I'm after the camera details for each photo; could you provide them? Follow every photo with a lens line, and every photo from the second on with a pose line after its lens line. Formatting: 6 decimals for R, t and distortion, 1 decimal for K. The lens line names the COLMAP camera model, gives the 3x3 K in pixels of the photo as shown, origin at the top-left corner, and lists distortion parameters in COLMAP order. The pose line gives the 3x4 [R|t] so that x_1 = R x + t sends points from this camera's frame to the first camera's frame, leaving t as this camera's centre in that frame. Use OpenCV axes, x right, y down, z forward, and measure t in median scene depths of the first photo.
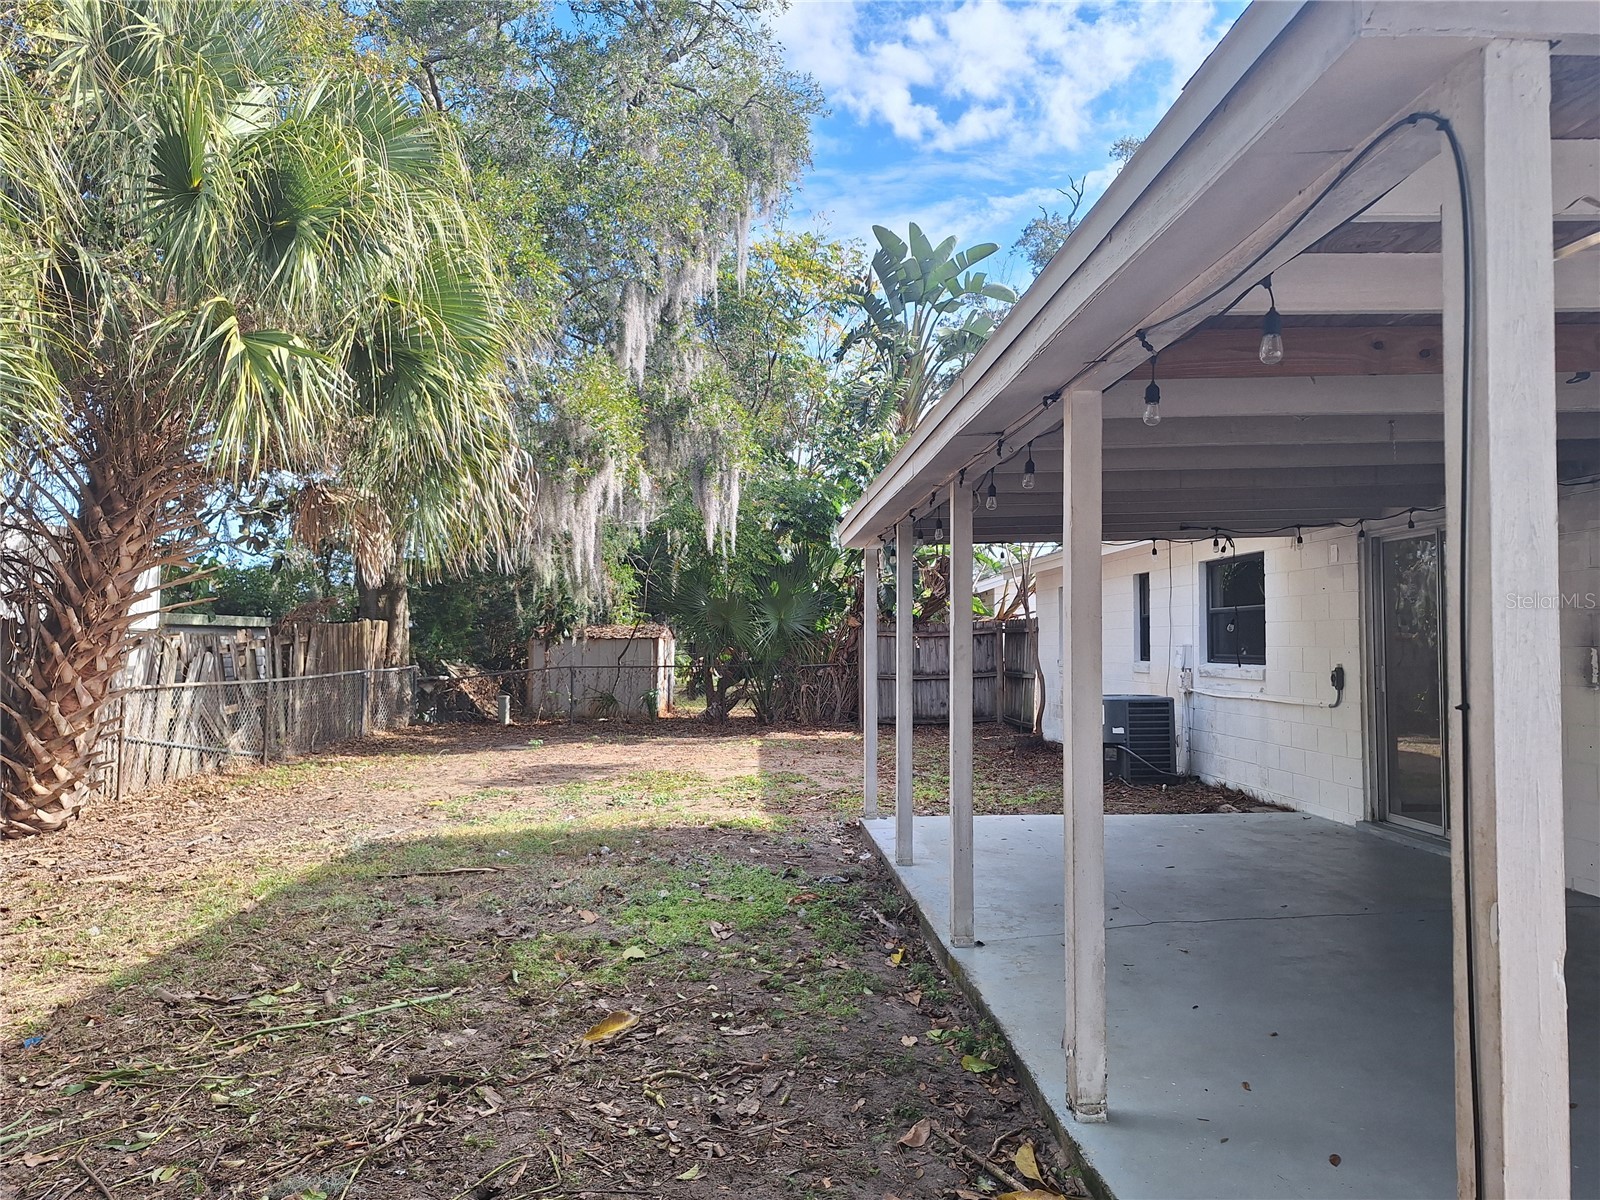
lens RADIAL K [[1119.0, 0, 812.1], [0, 1119.0, 587.0], [0, 0, 1]] dist [0.057740, -0.042161]
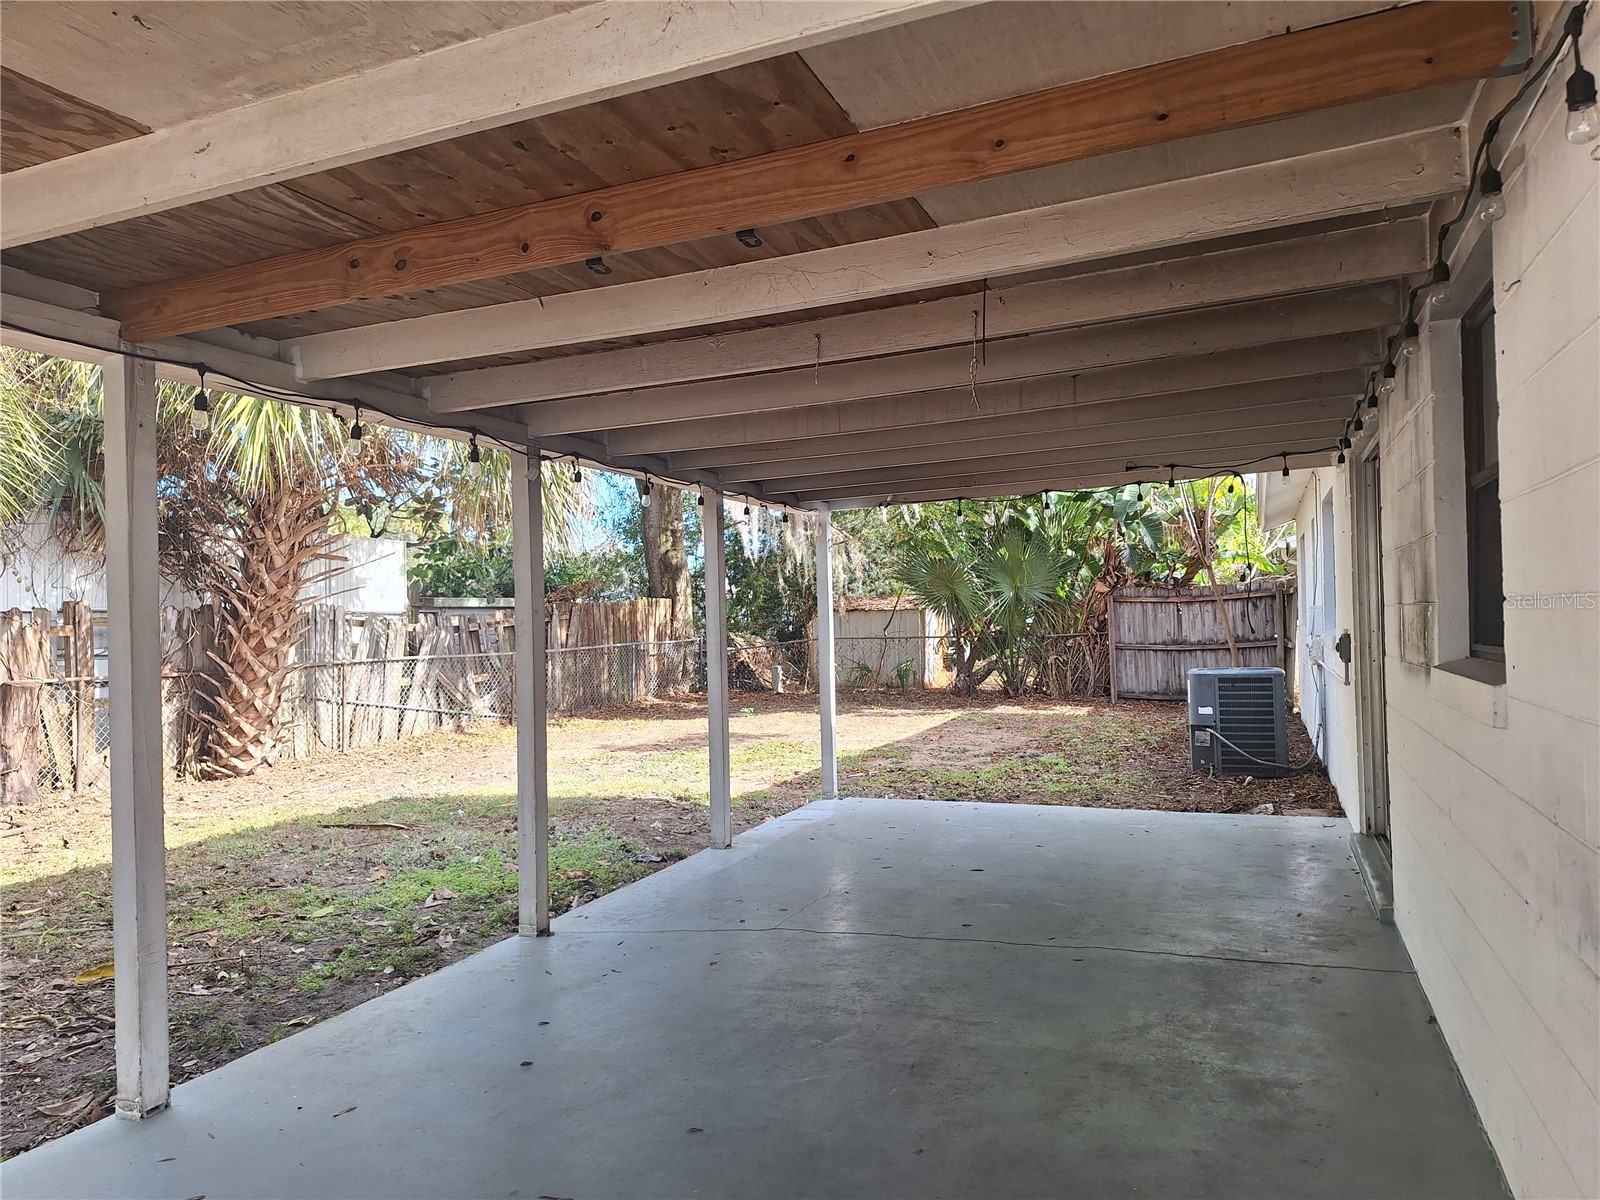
lens RADIAL K [[1119.0, 0, 805.3], [0, 1119.0, 604.3], [0, 0, 1]] dist [0.057740, -0.042161]
pose [[0.904892, -0.022835, -0.425029, 0.325438], [0.041171, 0.998573, 0.034004, 0.006638], [0.423646, -0.048269, 0.904541, 0.105014]]
